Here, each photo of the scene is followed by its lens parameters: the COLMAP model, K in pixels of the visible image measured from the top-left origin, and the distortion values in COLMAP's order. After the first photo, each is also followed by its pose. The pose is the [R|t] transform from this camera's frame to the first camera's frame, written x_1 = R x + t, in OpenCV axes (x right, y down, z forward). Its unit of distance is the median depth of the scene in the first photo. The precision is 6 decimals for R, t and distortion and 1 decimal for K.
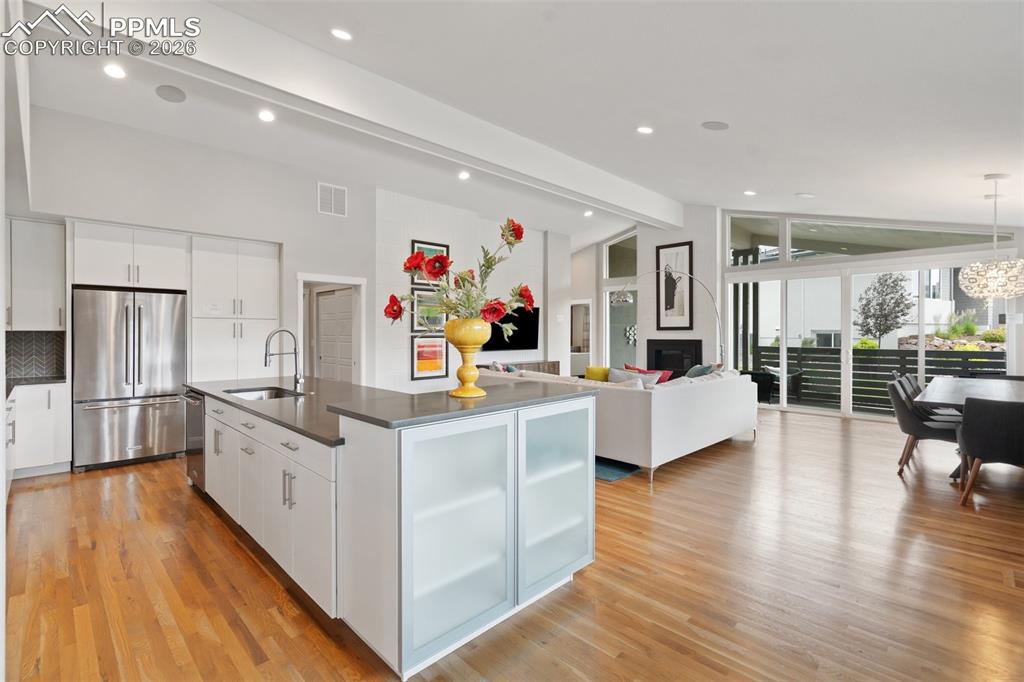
lens RADIAL K [[470.0, 0, 502.5], [0, 470.0, 333.2], [0, 0, 1]] dist [-0.003778, 0.000902]
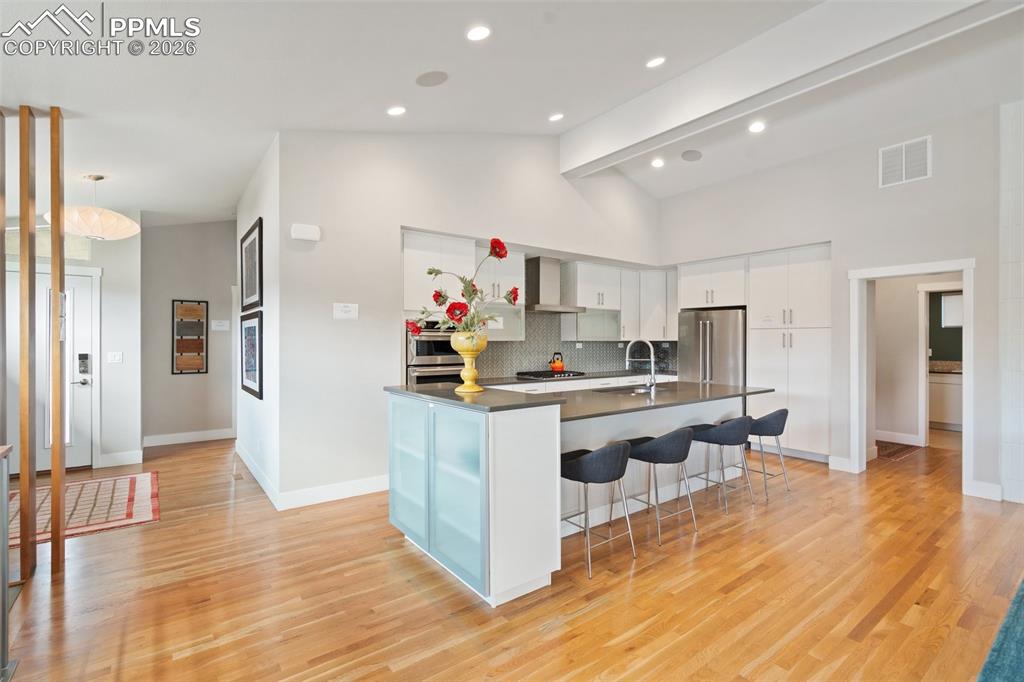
lens RADIAL K [[470.0, 0, 506.3], [0, 470.0, 340.0], [0, 0, 1]] dist [-0.003778, 0.000902]
pose [[-0.129527, -0.000907, -0.991576, 0.307714], [-0.003496, 0.999994, -0.000458, -0.002387], [0.991570, 0.003408, -0.129529, 0.328764]]
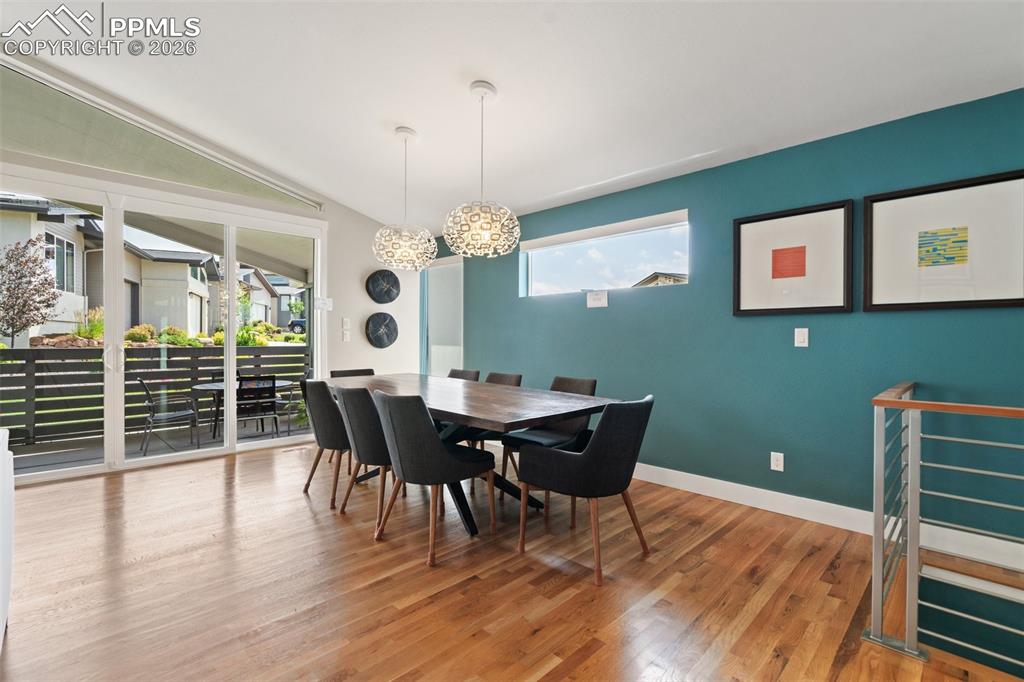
lens RADIAL K [[470.0, 0, 509.0], [0, 470.0, 340.5], [0, 0, 1]] dist [-0.003778, 0.000902]
pose [[-0.009492, -0.001767, 0.999953, 0.158136], [-0.003081, 0.999994, 0.001738, 0.022802], [-0.999950, -0.003065, -0.009498, 0.459453]]
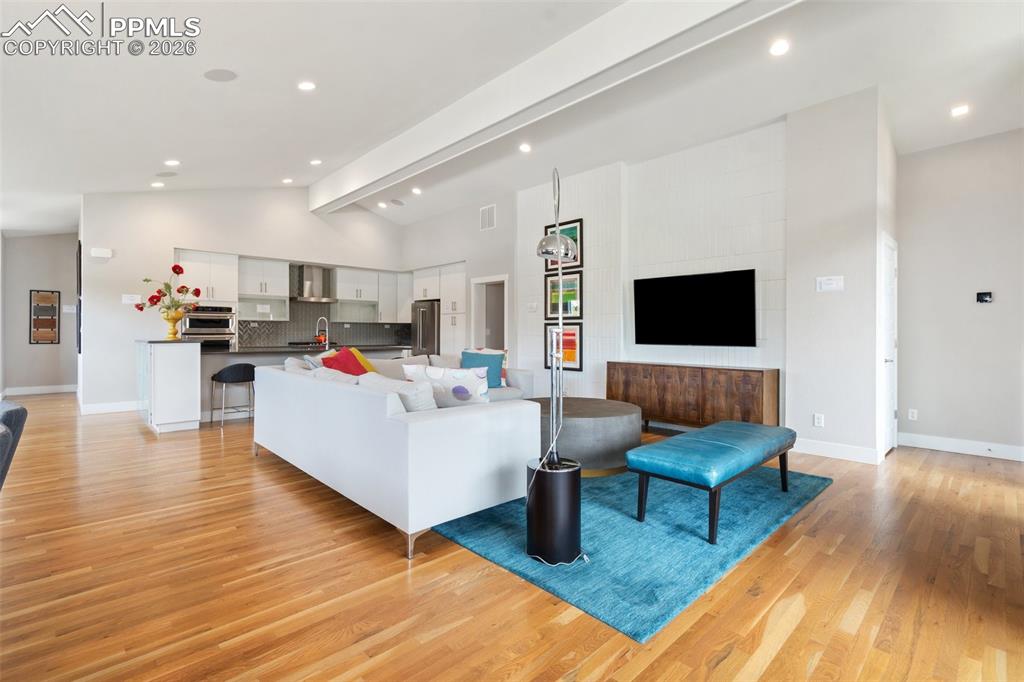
lens RADIAL K [[470.0, 0, 508.6], [0, 470.0, 336.3], [0, 0, 1]] dist [-0.003778, 0.000902]
pose [[-0.007623, 0.006195, -0.999952, 0.635387], [-0.006788, 0.999957, 0.006247, 0.021252], [0.999948, 0.006835, -0.007581, 0.735257]]
